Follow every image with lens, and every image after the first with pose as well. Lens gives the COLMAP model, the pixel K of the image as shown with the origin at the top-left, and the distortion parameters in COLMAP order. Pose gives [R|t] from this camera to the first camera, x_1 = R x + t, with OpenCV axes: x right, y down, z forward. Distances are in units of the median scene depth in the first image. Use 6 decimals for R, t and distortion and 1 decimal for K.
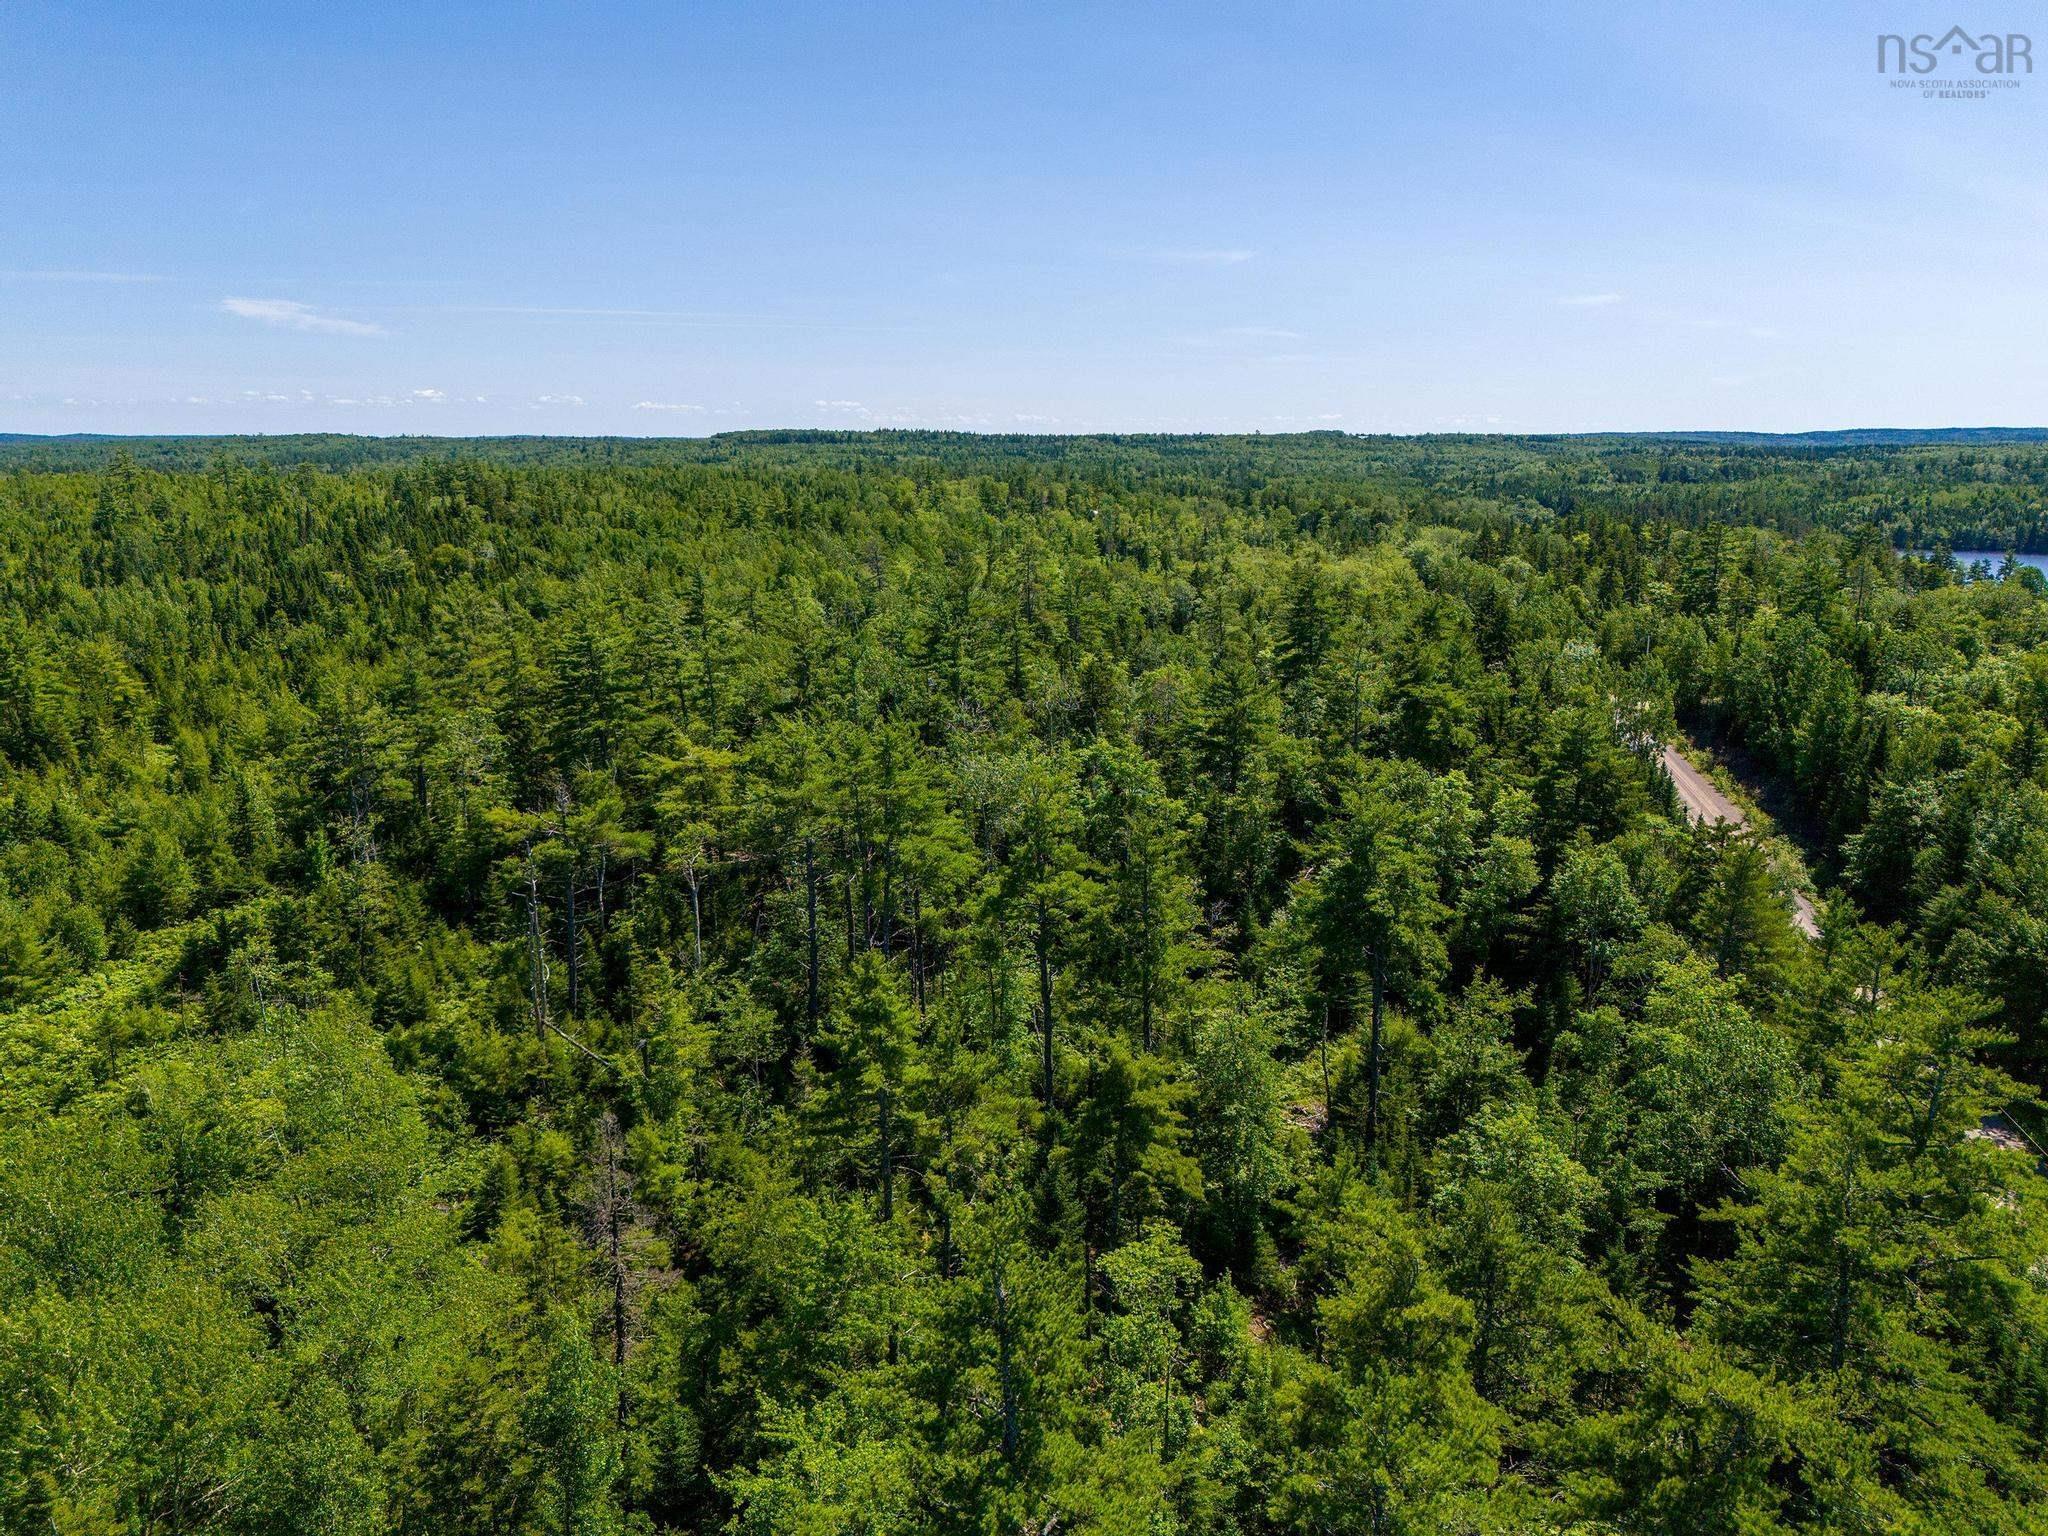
lens RADIAL K [[1456.1, 0, 1009.4], [0, 1456.1, 765.5], [0, 0, 1]] dist [0.049980, -0.032070]
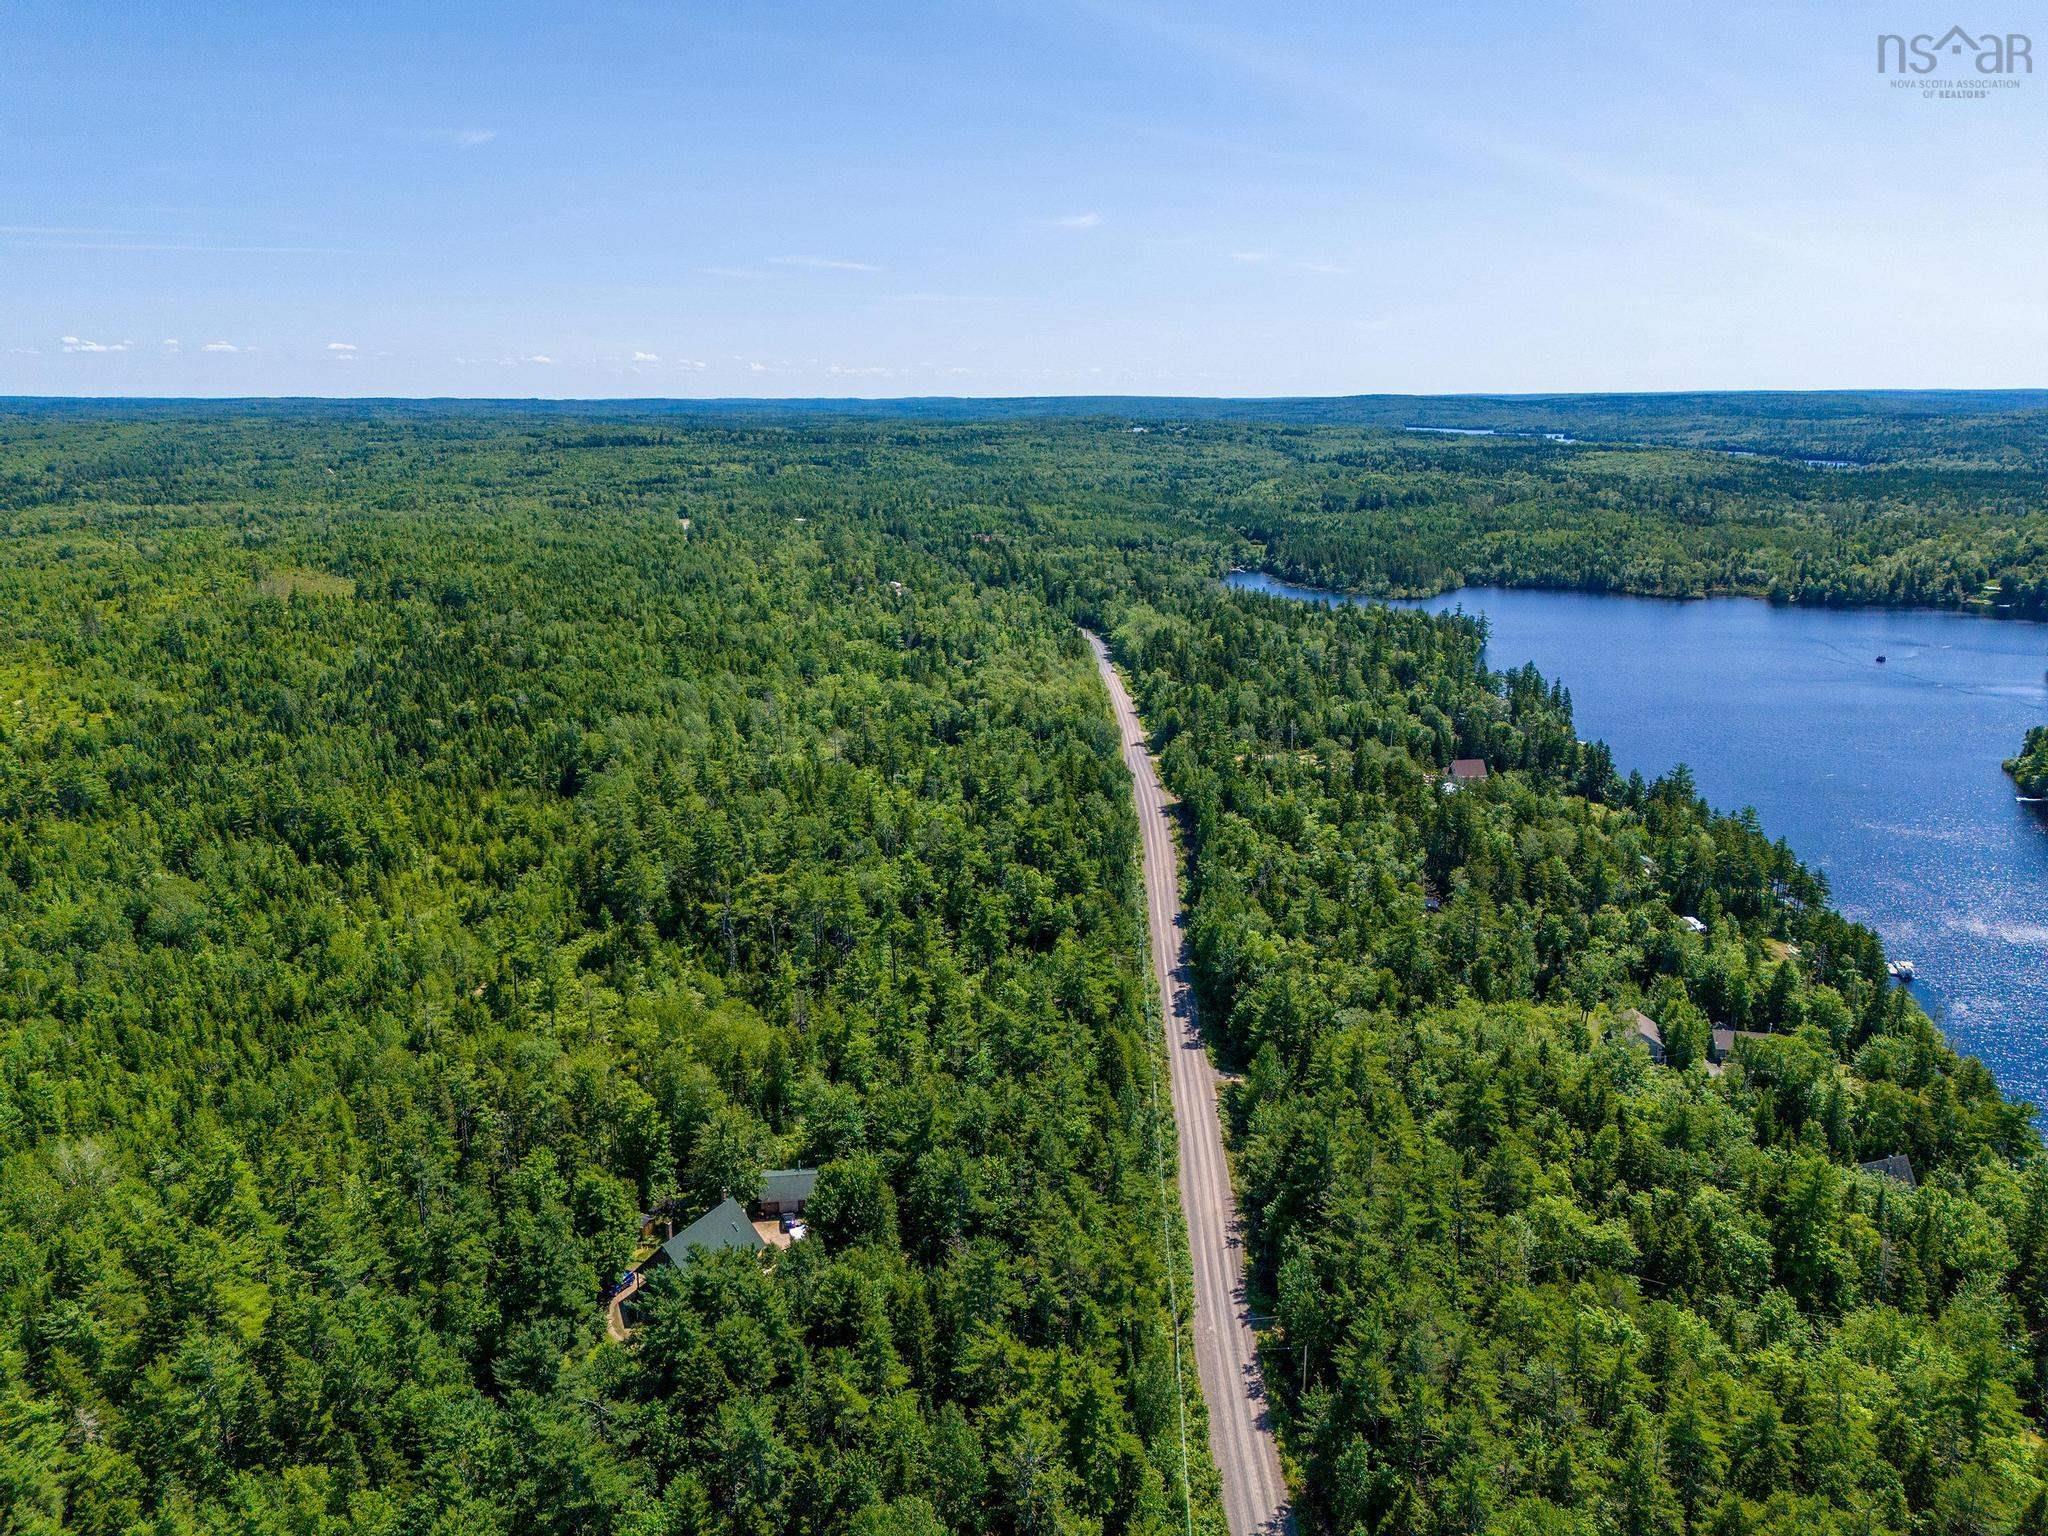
lens RADIAL K [[1456.1, 0, 1017.4], [0, 1456.1, 783.1], [0, 0, 1]] dist [0.049980, -0.032070]
pose [[0.990062, -0.034087, 0.136436, -0.108090], [0.028313, 0.998628, 0.044040, -0.300556], [-0.137751, -0.039739, 0.989669, -1.847279]]
